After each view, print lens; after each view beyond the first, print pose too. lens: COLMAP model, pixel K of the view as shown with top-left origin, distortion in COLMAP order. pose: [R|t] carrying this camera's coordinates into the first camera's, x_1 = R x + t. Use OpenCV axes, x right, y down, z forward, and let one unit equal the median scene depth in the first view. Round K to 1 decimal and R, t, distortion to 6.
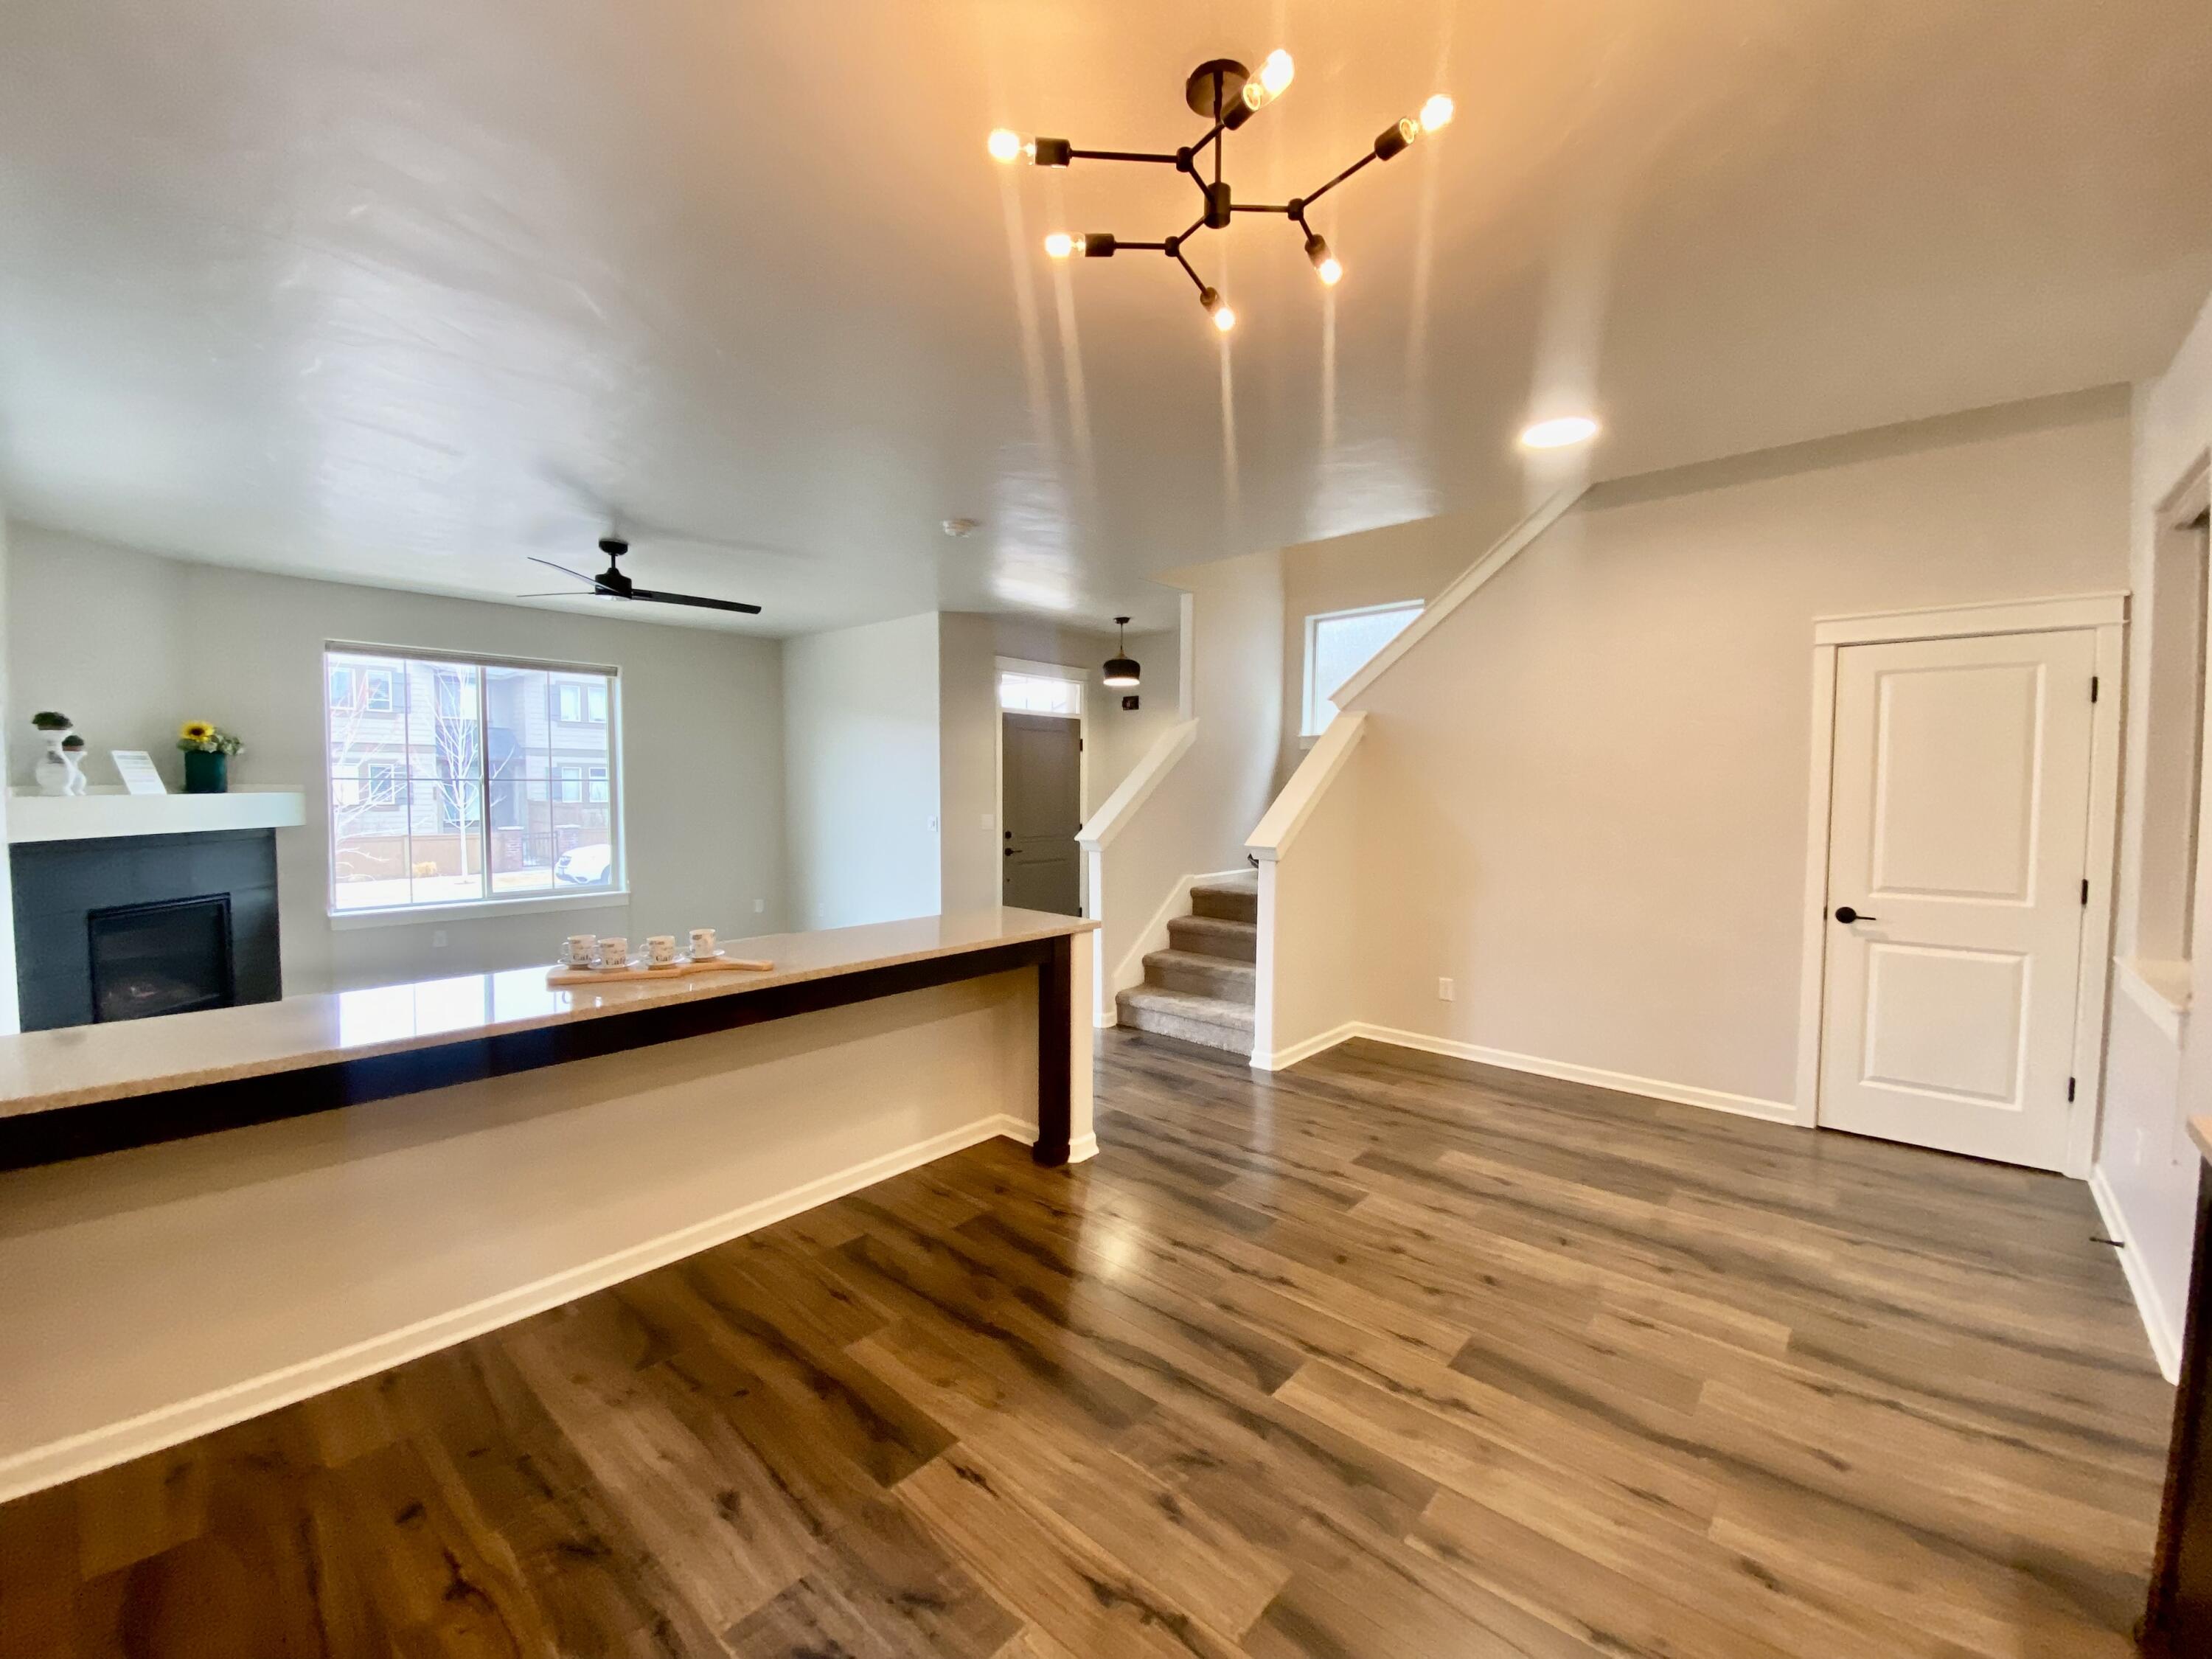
lens RADIAL K [[887.4, 0, 1119.5], [0, 887.4, 834.0], [0, 0, 1]] dist [0.017221, -0.019969]
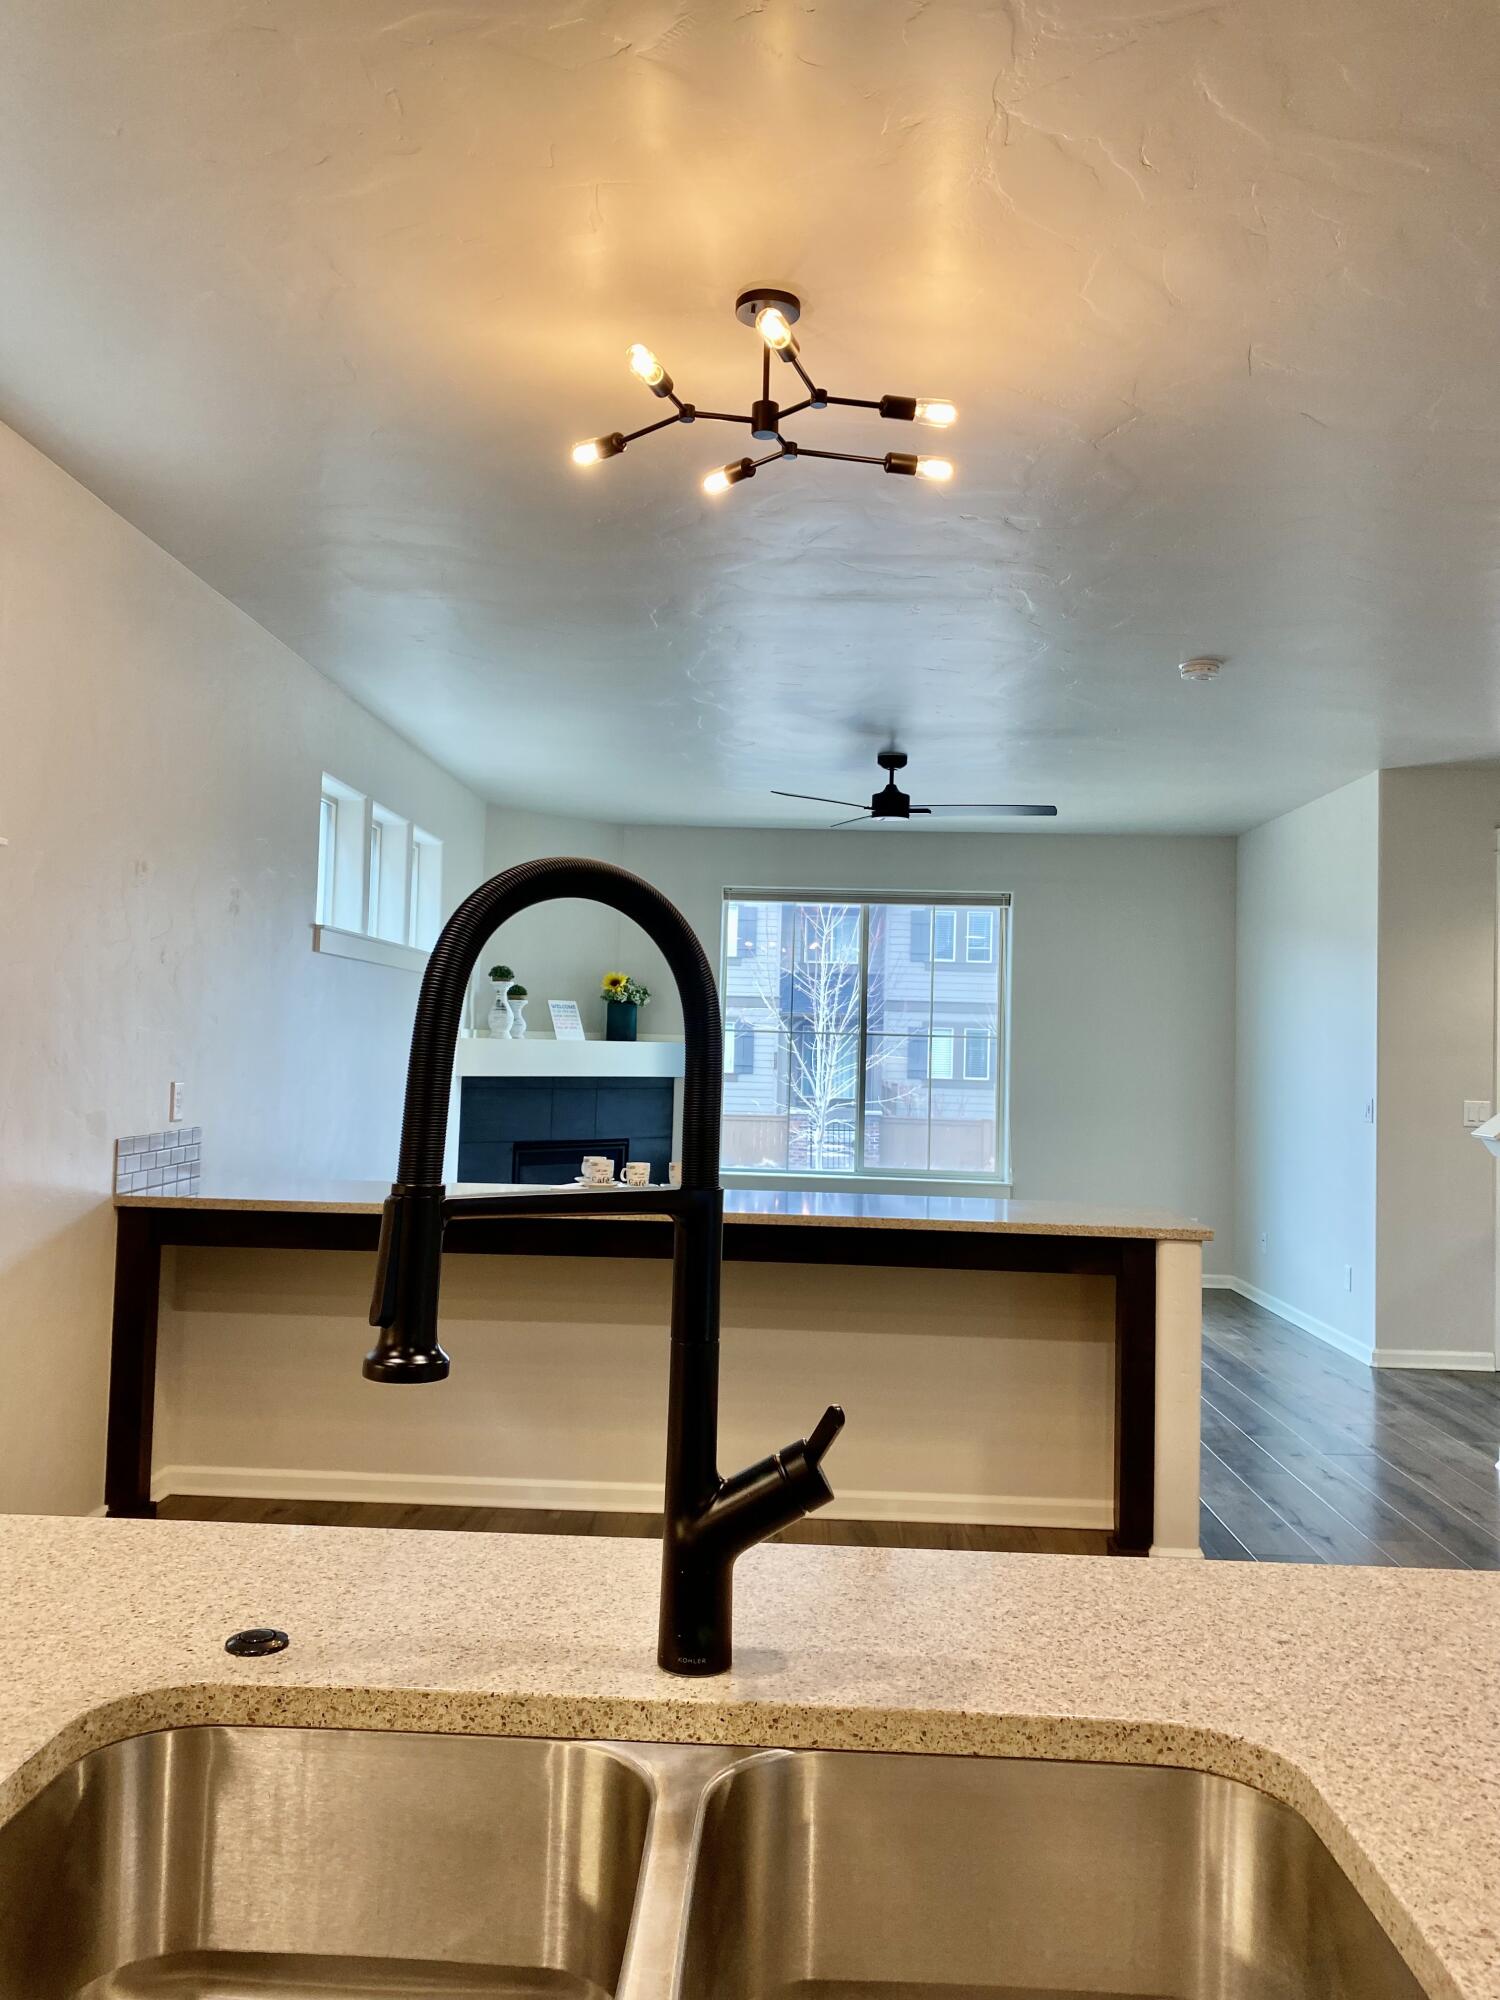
lens RADIAL K [[1516.8, 0, 750.0], [0, 1516.8, 1000.0], [0, 0, 1]] dist [0.062449, -0.065243]
pose [[0.632319, -0.012280, -0.774611, 0.482981], [-0.067152, 0.995242, -0.070594, 0.022506], [0.771792, 0.096654, 0.628486, -0.010539]]
